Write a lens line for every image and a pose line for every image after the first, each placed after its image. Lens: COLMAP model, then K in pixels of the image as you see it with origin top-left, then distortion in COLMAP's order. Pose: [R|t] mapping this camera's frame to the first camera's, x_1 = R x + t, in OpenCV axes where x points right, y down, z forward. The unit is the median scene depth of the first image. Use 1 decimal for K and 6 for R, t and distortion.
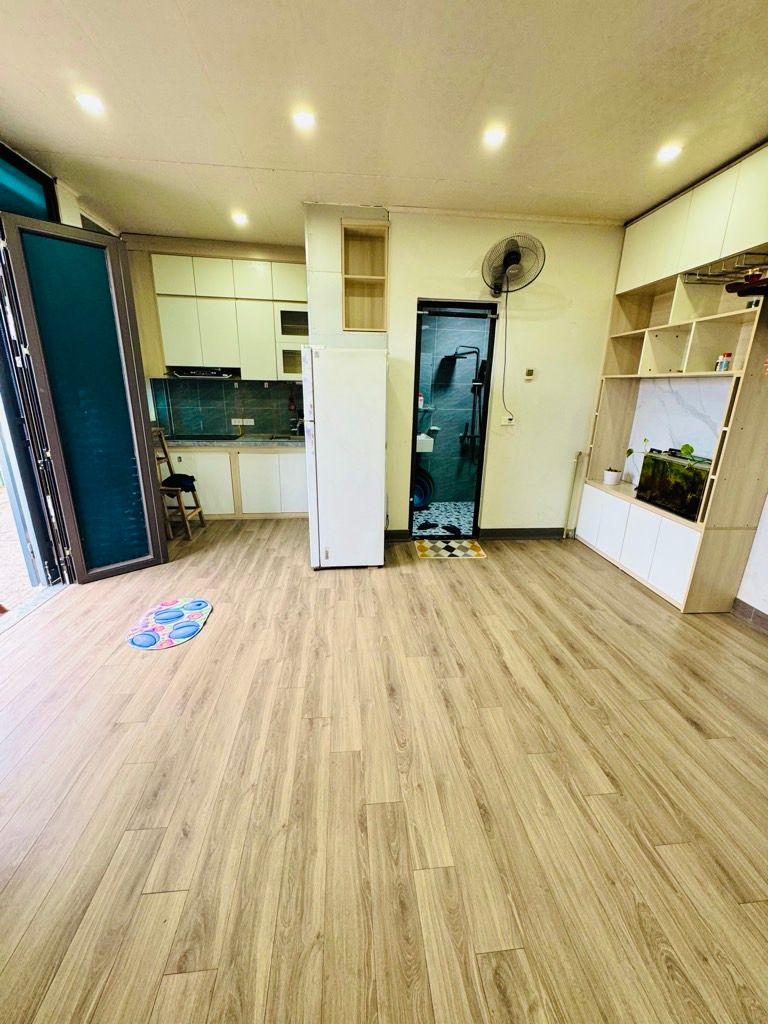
lens RADIAL K [[410.2, 0, 384.0], [0, 410.2, 512.0], [0, 0, 1]] dist [-0.003822, 0.000587]
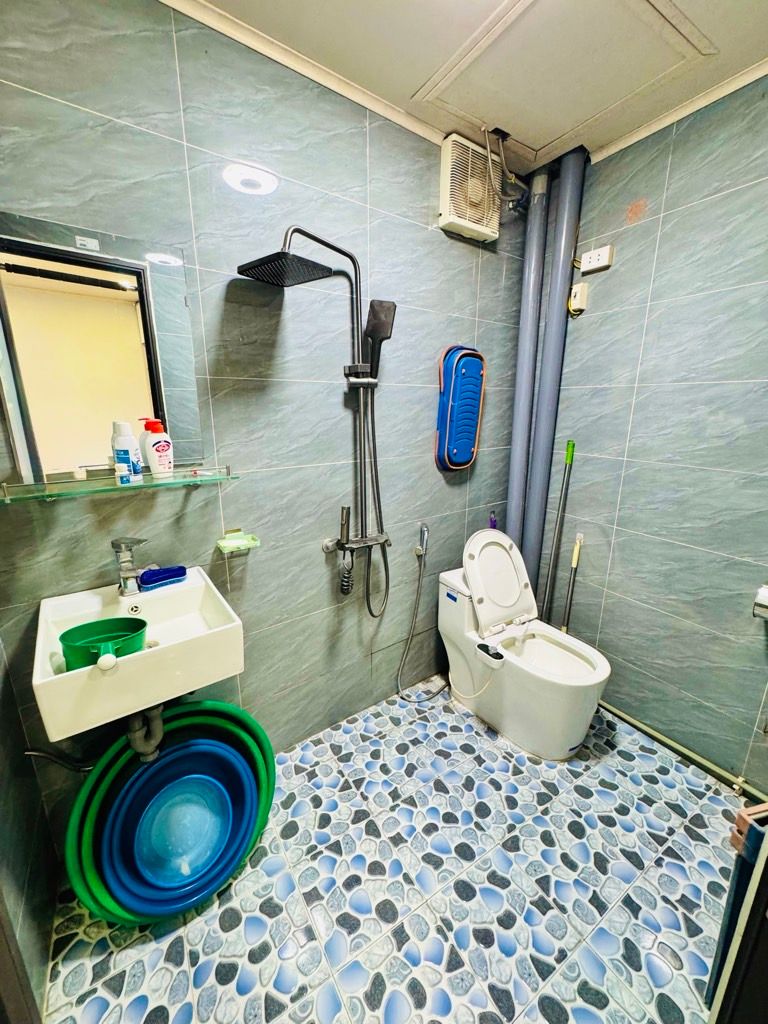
lens RADIAL K [[410.2, 0, 384.0], [0, 410.2, 512.0], [0, 0, 1]] dist [-0.003822, 0.000587]
pose [[0.887062, -0.129280, 0.443179, 0.153303], [0.148463, 0.988880, -0.008695, -0.345069], [-0.437127, 0.073509, 0.896391, 1.192212]]
